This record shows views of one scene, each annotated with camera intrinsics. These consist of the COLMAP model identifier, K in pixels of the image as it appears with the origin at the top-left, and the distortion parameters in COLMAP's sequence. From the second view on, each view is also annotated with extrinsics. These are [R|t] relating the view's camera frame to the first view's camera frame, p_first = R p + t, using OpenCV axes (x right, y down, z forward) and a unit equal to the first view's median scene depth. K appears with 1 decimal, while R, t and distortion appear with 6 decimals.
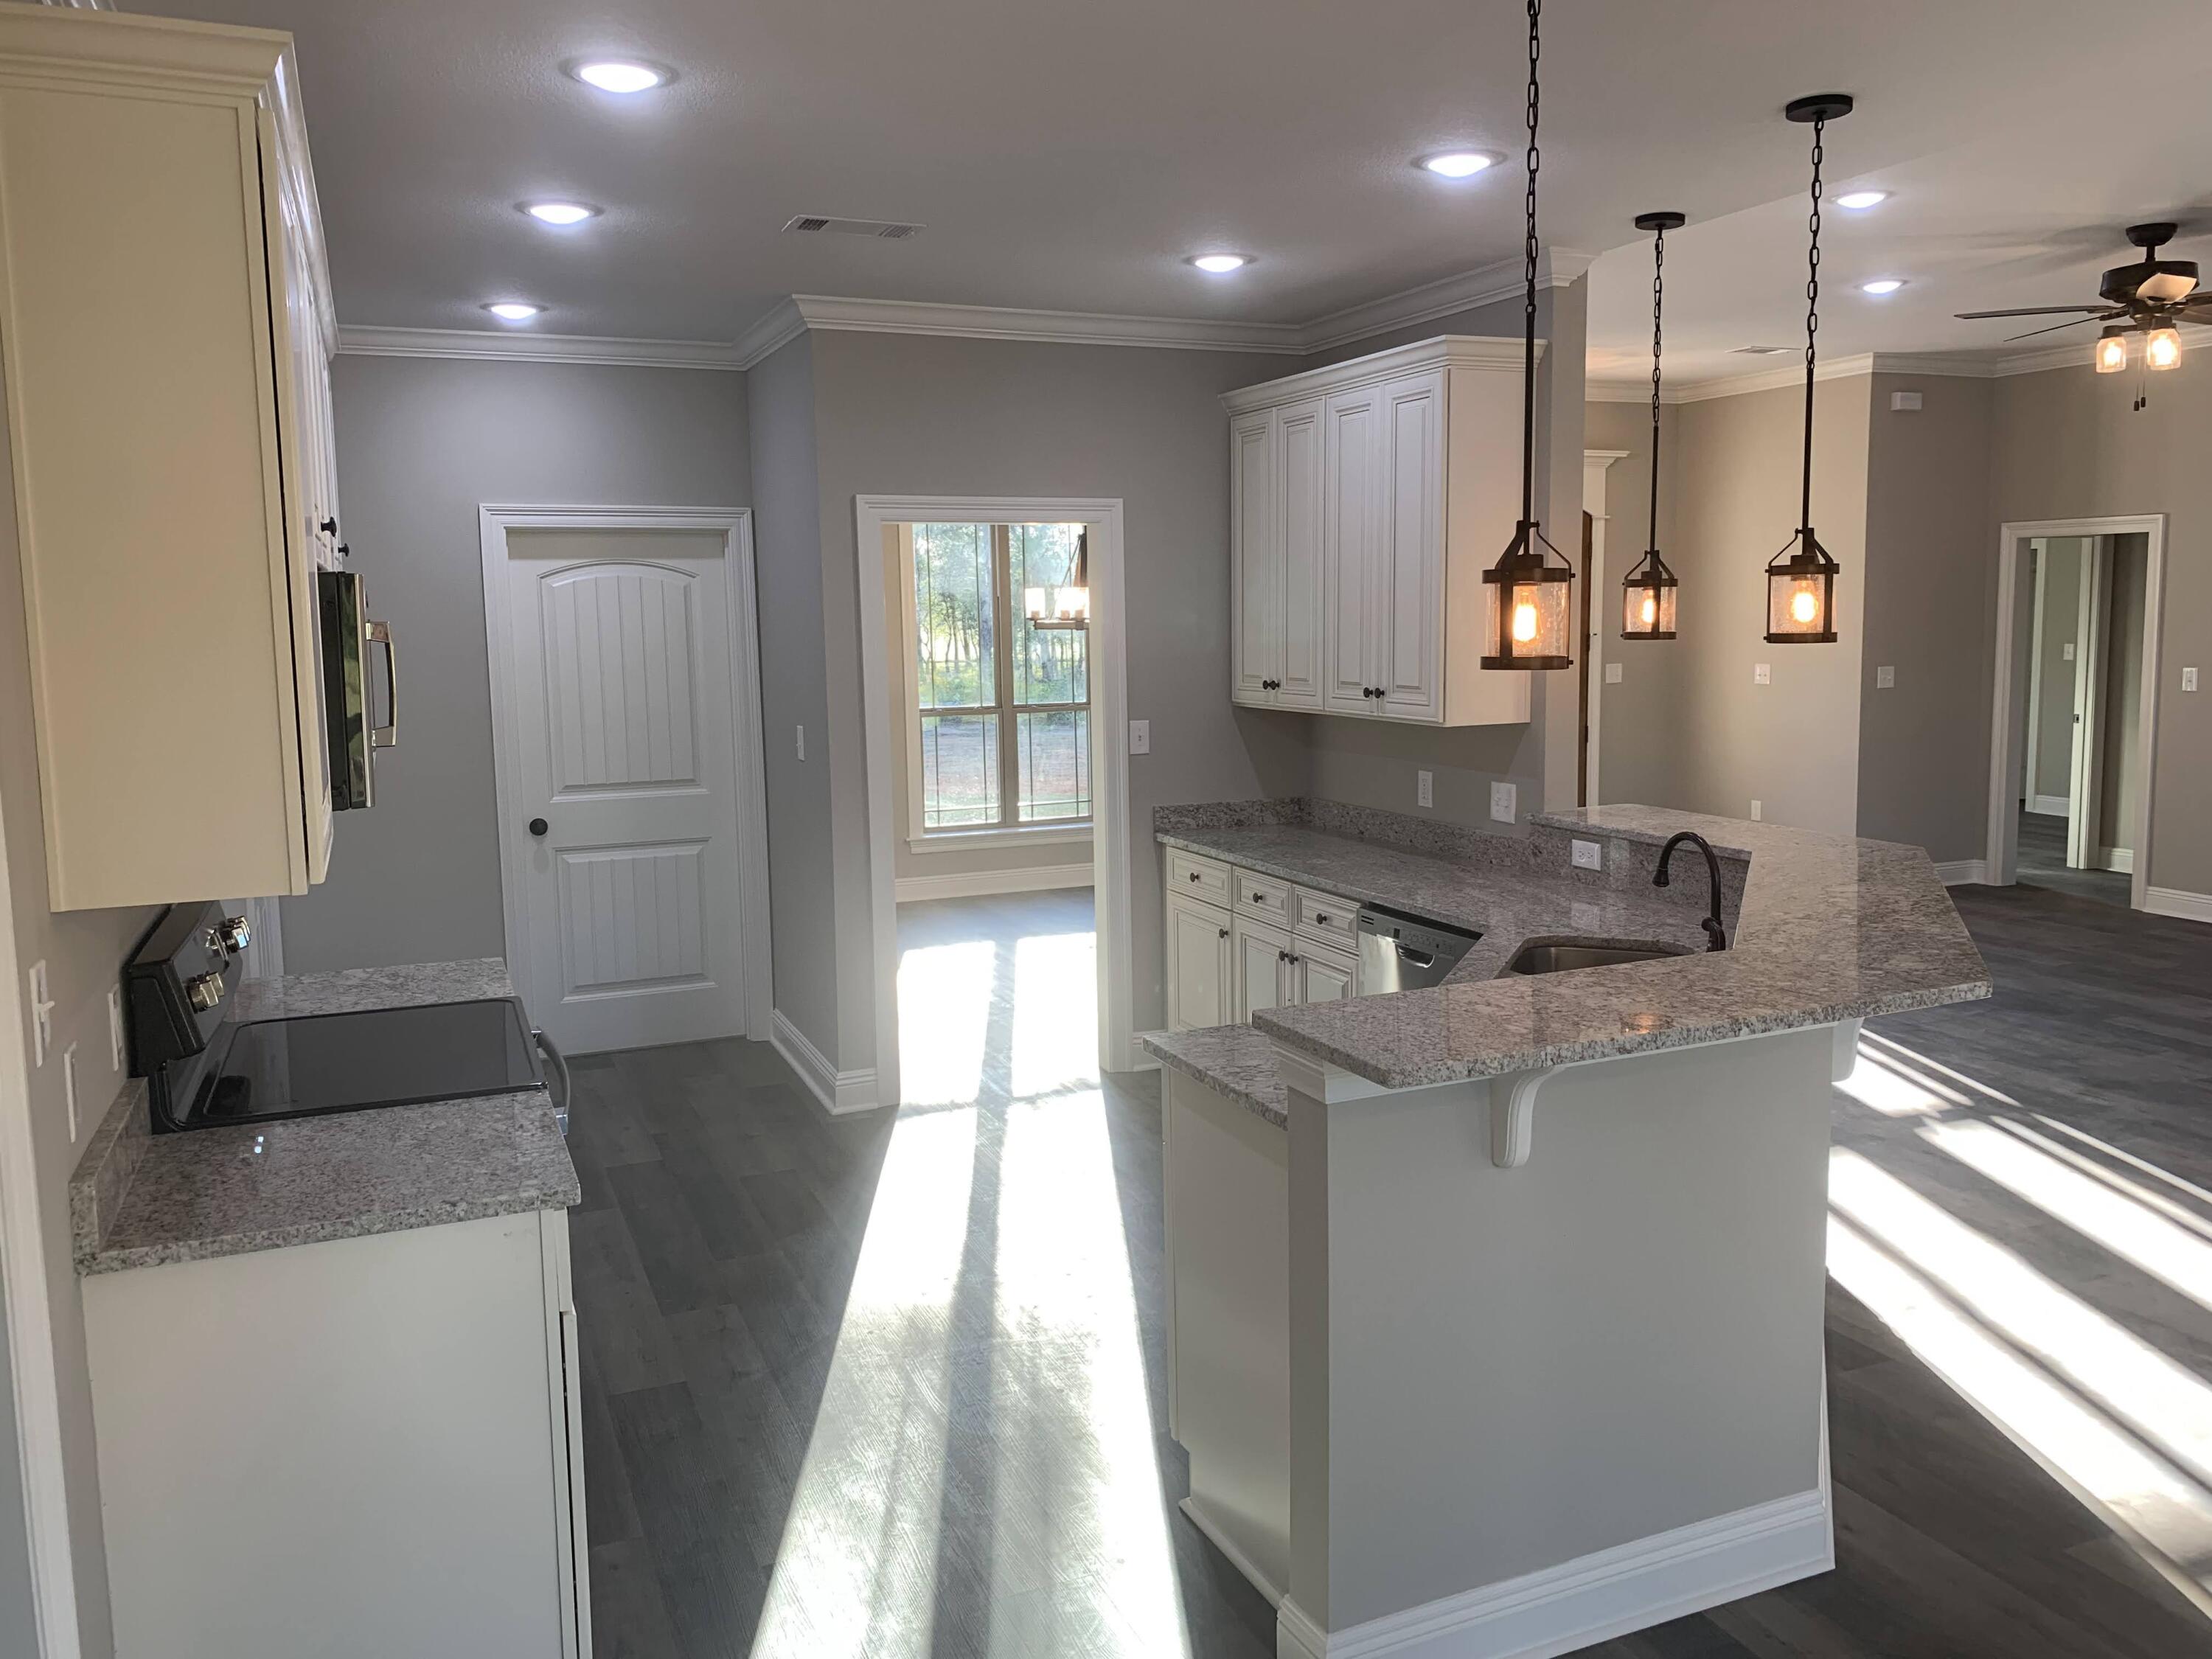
lens RADIAL K [[1691.0, 0, 1142.0], [0, 1691.0, 795.6], [0, 0, 1]] dist [0.031563, -0.025168]
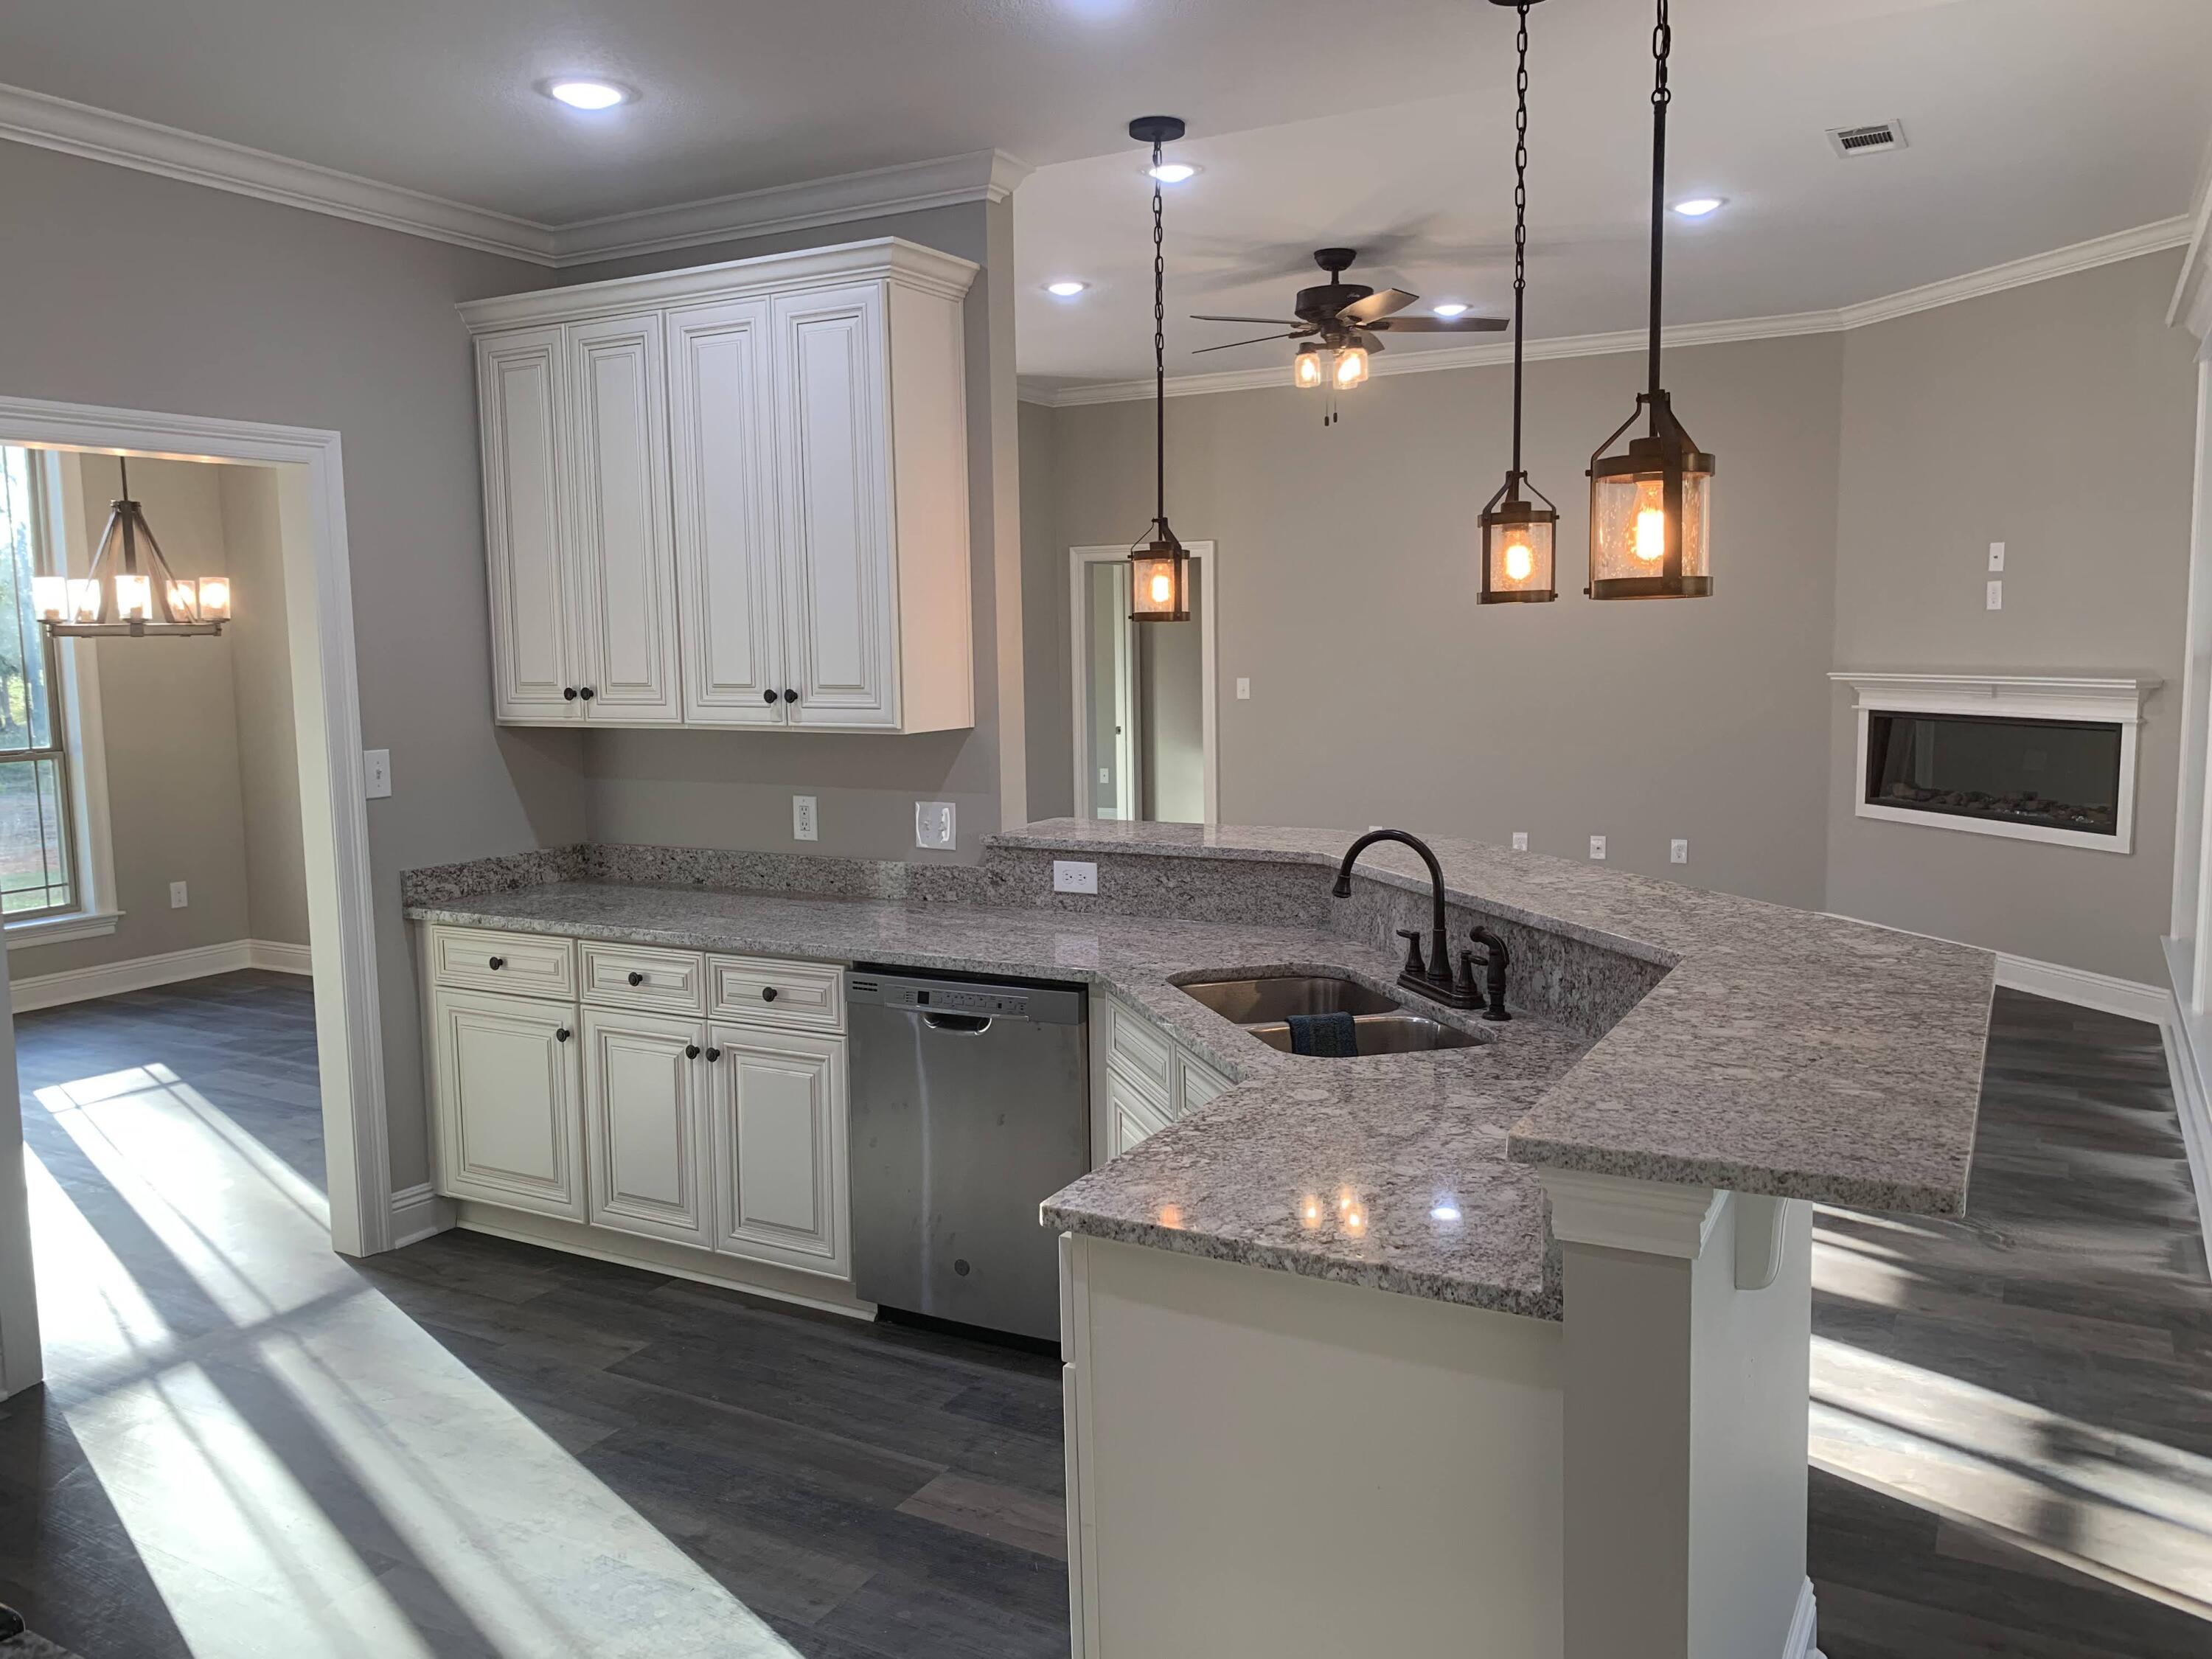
lens RADIAL K [[1691.0, 0, 1096.6], [0, 1691.0, 809.6], [0, 0, 1]] dist [0.031563, -0.025168]
pose [[0.802784, -0.060556, 0.593187, -0.180058], [0.071431, 0.997432, 0.005154, -0.002053], [-0.591975, 0.038234, 0.805049, 0.249310]]
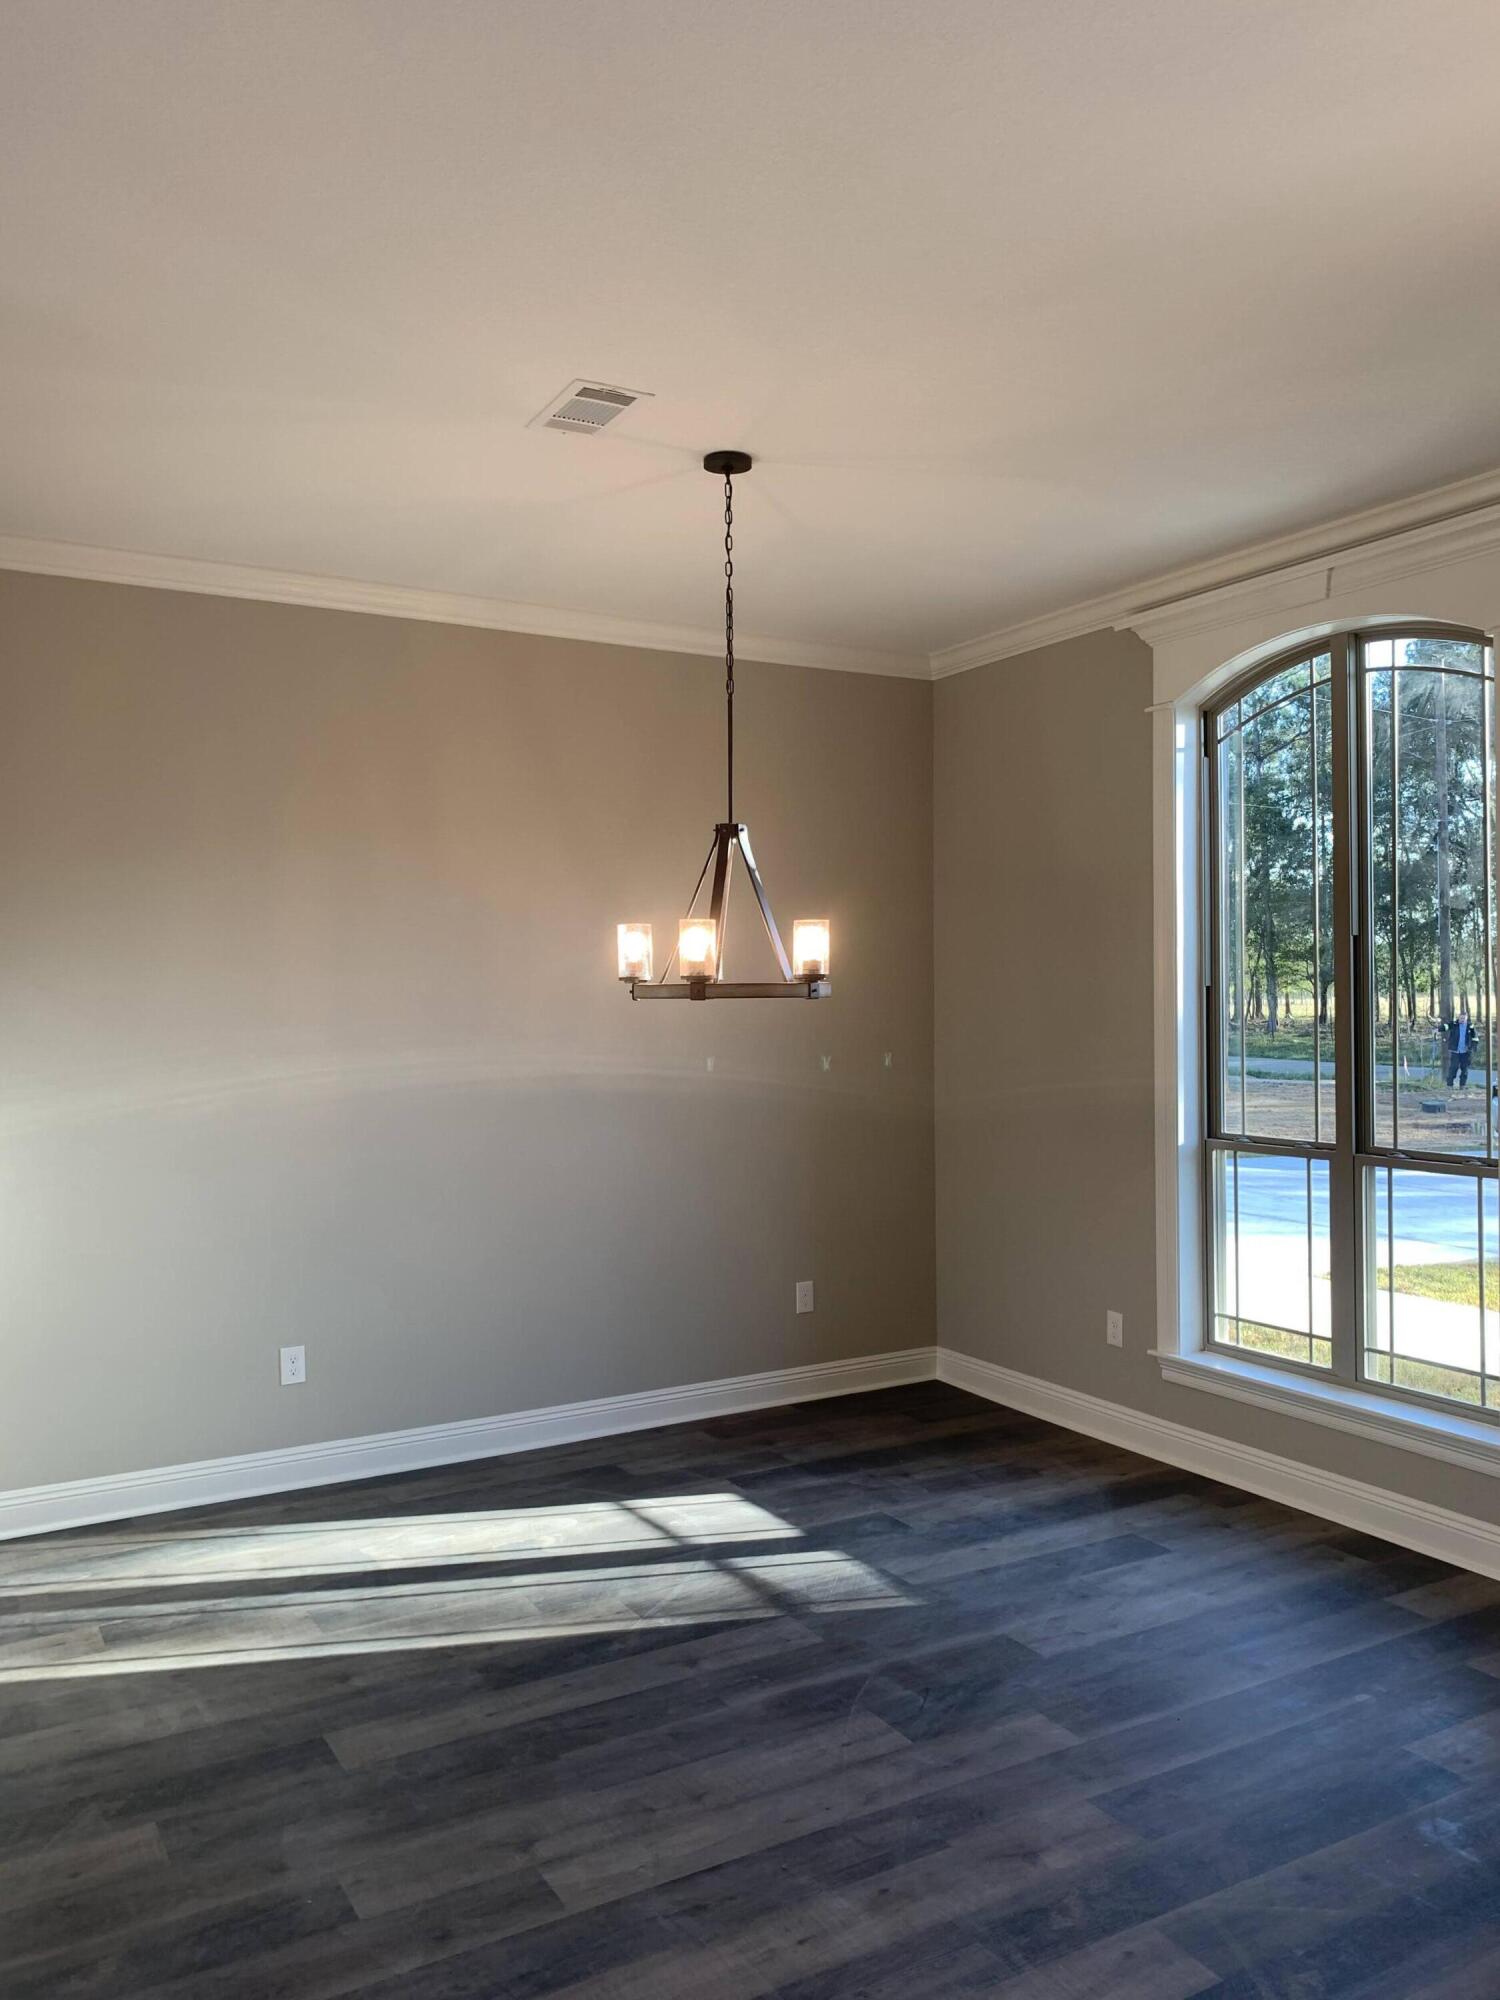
lens RADIAL K [[1528.9, 0, 753.4], [0, 1528.9, 1012.5], [0, 0, 1]] dist [0.031563, -0.025168]
pose [[0.116056, 0.029727, -0.992798, 0.614714], [-0.105863, 0.994229, 0.017394, -0.139831], [0.987585, 0.103082, 0.118533, 1.276955]]
